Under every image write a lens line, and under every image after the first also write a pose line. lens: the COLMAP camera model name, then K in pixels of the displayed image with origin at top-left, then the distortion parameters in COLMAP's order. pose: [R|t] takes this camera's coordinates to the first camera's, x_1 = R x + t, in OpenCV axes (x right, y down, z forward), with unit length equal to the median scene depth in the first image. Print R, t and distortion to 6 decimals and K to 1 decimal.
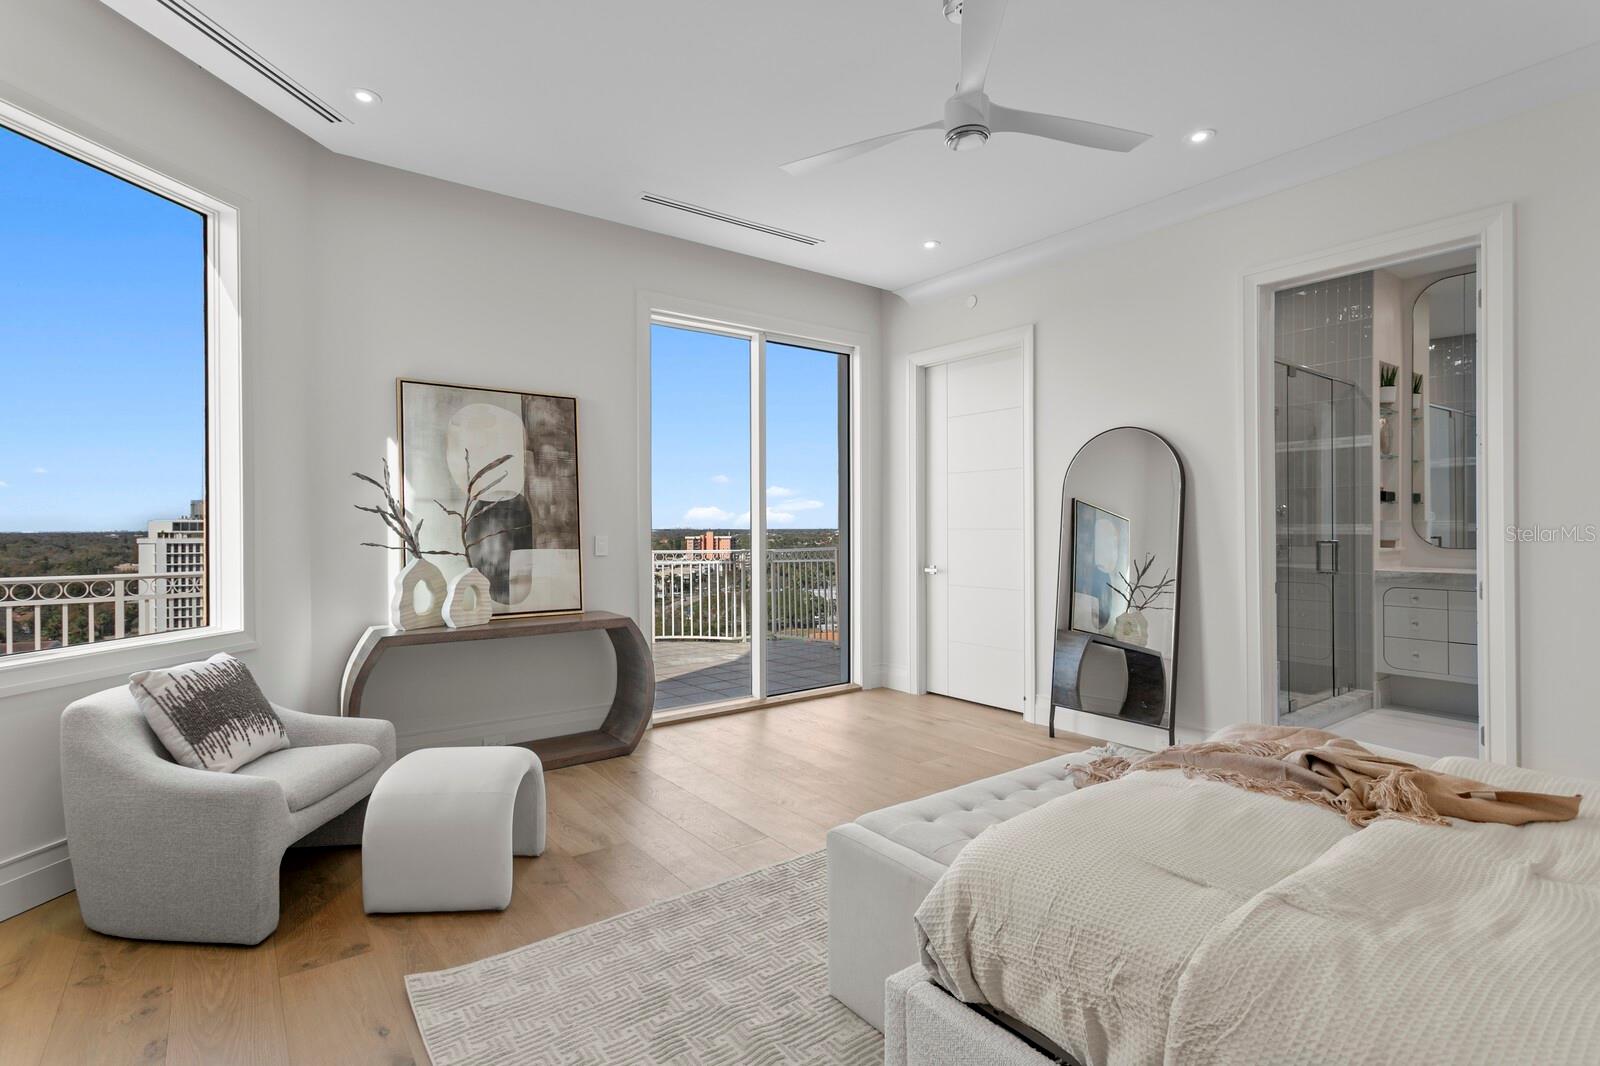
lens RADIAL K [[763.0, 0, 767.4], [0, 763.0, 528.1], [0, 0, 1]] dist [0.000445, 0.003012]
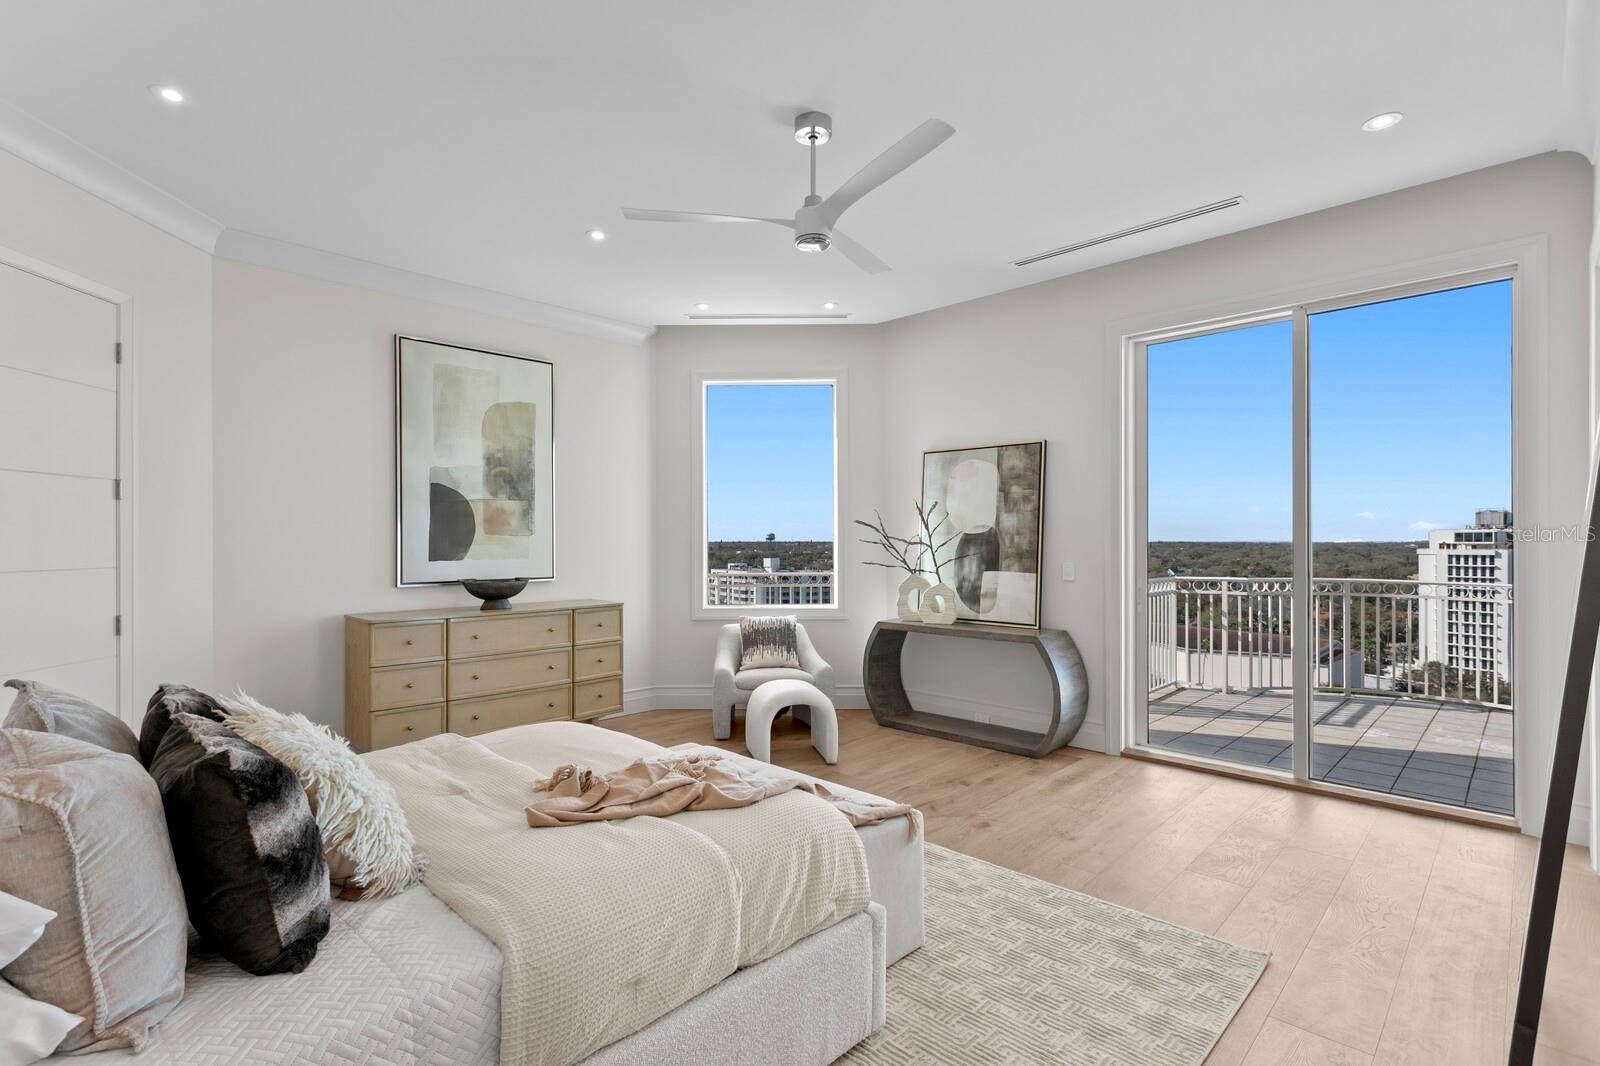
lens RADIAL K [[763.0, 0, 778.7], [0, 763.0, 540.7], [0, 0, 1]] dist [0.000445, 0.003012]
pose [[0.151732, 0.005406, -0.988407, 0.848349], [-0.001550, 0.999985, 0.005231, -0.027809], [0.988421, 0.000738, 0.151738, 0.448376]]
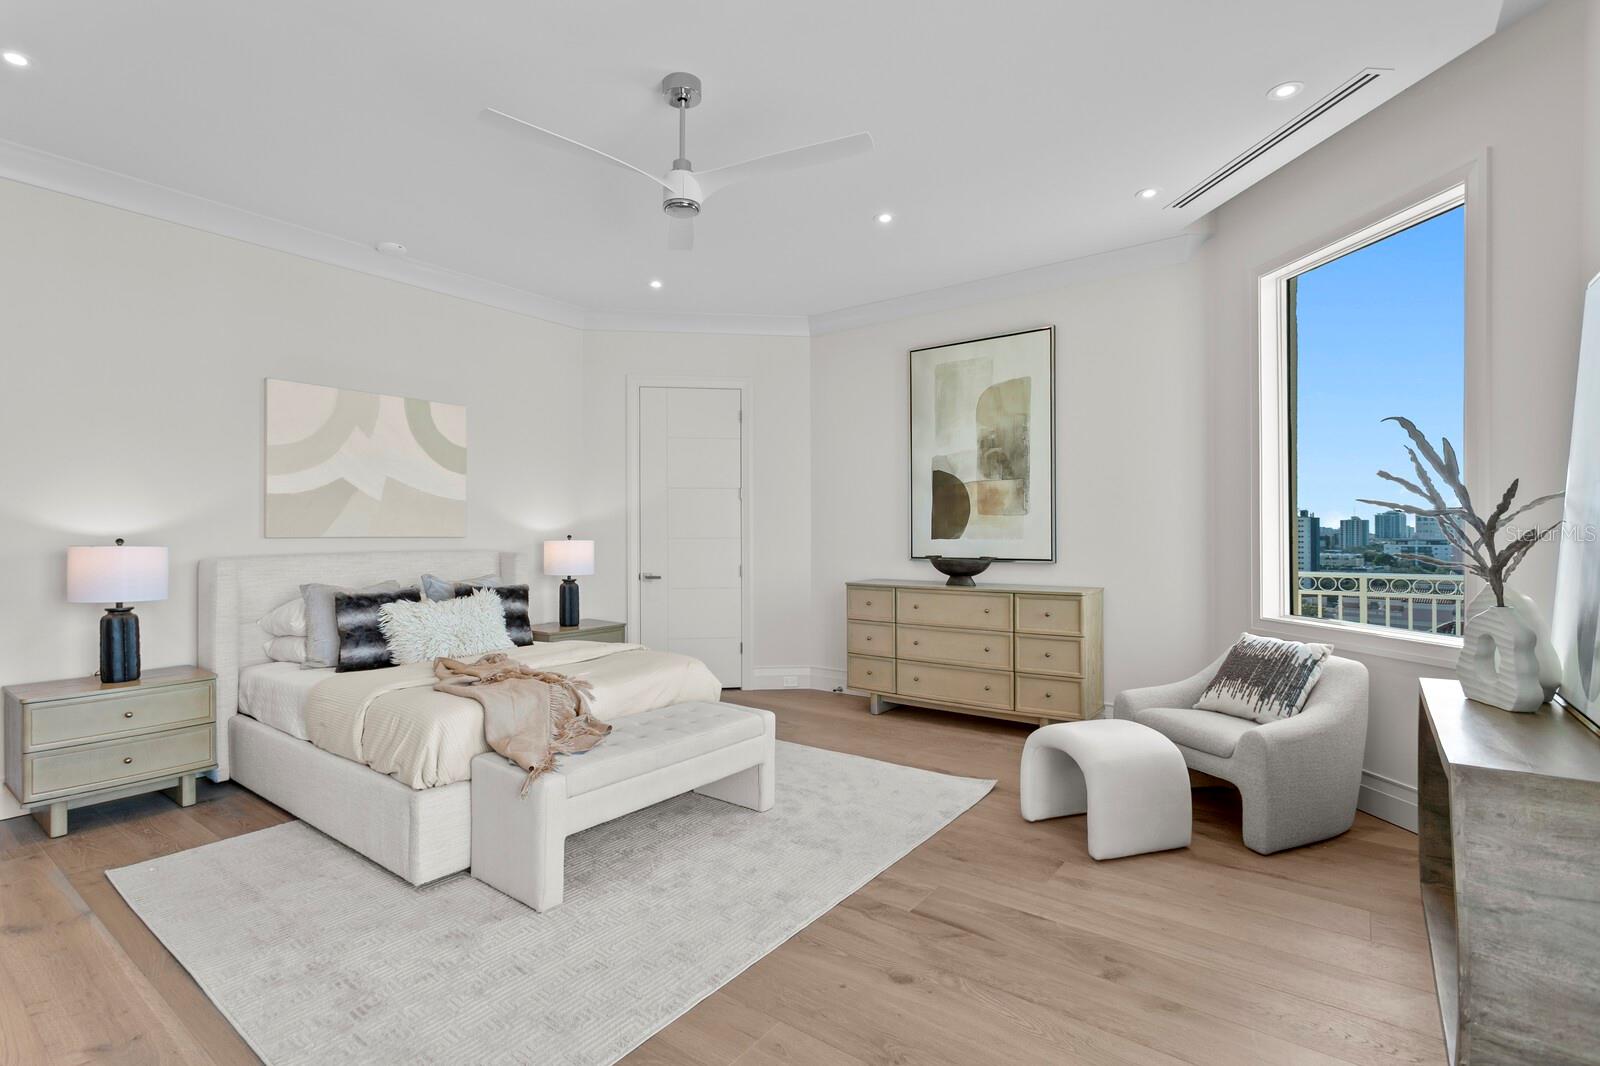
lens RADIAL K [[763.0, 0, 788.3], [0, 763.0, 533.1], [0, 0, 1]] dist [0.000445, 0.003012]
pose [[-0.960396, 0.005396, -0.278586, 0.216708], [0.004566, 0.999983, 0.003627, -0.005349], [0.278601, 0.002211, -0.960405, 1.329523]]
